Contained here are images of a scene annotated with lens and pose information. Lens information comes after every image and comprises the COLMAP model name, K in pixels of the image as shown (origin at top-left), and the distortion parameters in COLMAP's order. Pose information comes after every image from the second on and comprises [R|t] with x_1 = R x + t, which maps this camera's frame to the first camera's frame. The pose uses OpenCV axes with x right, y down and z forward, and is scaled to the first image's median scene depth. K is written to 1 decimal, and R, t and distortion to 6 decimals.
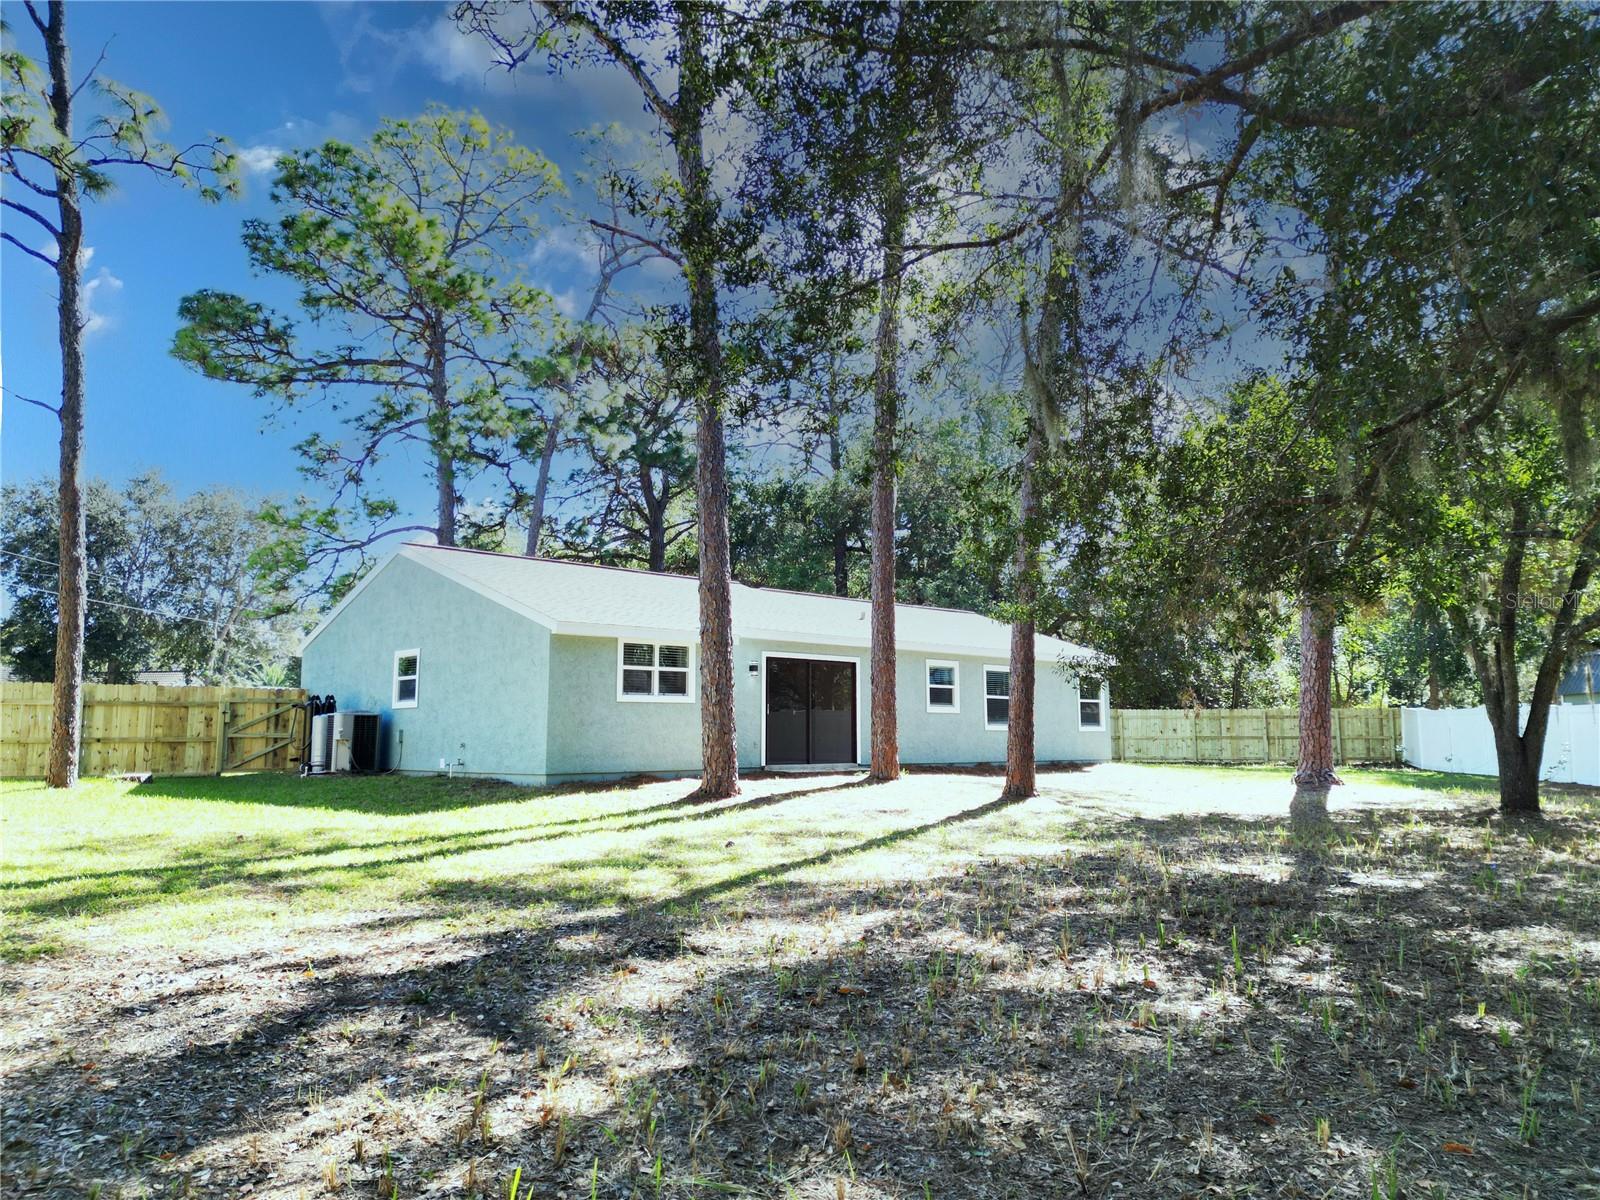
lens RADIAL K [[1093.5, 0, 799.8], [0, 1093.5, 598.6], [0, 0, 1]] dist [0.066522, -0.045325]
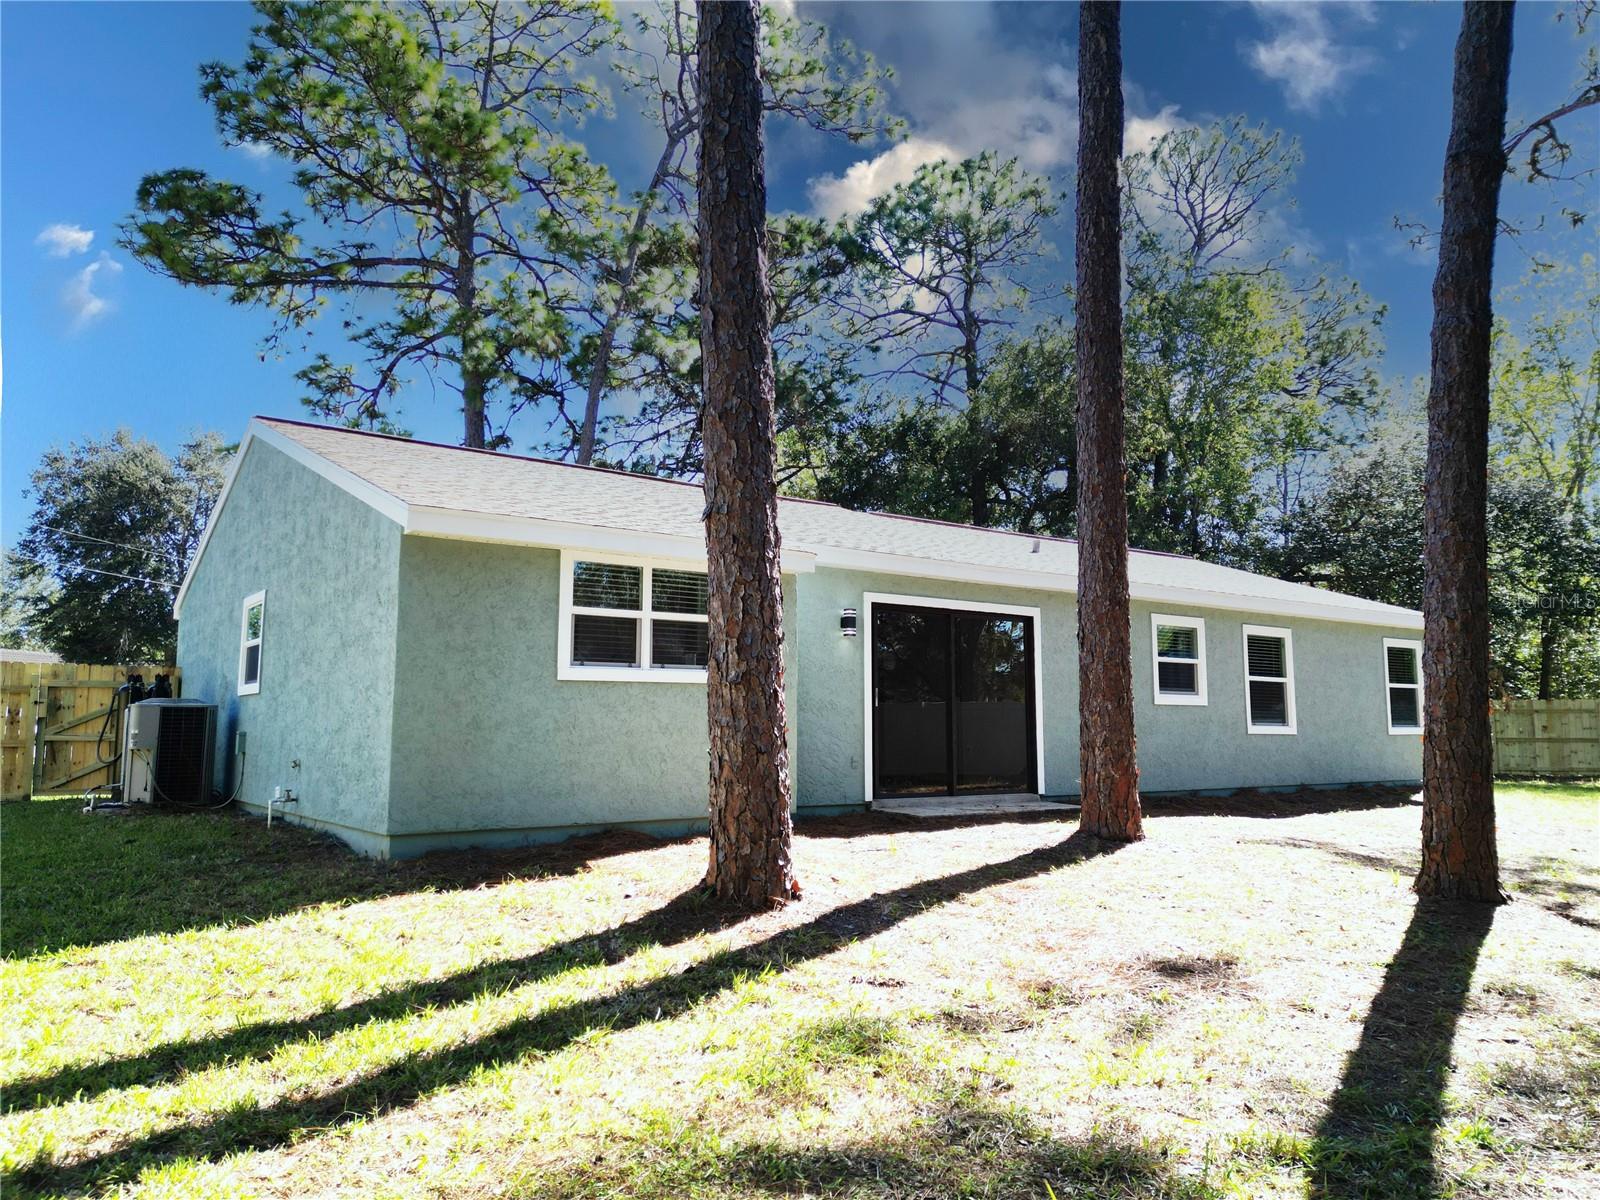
lens RADIAL K [[1093.5, 0, 797.8], [0, 1093.5, 604.4], [0, 0, 1]] dist [0.066522, -0.045325]
pose [[0.993009, -0.009440, -0.117657, -0.002663], [0.010902, 0.999871, 0.011791, 0.041559], [0.117530, -0.012992, 0.992984, 0.393923]]
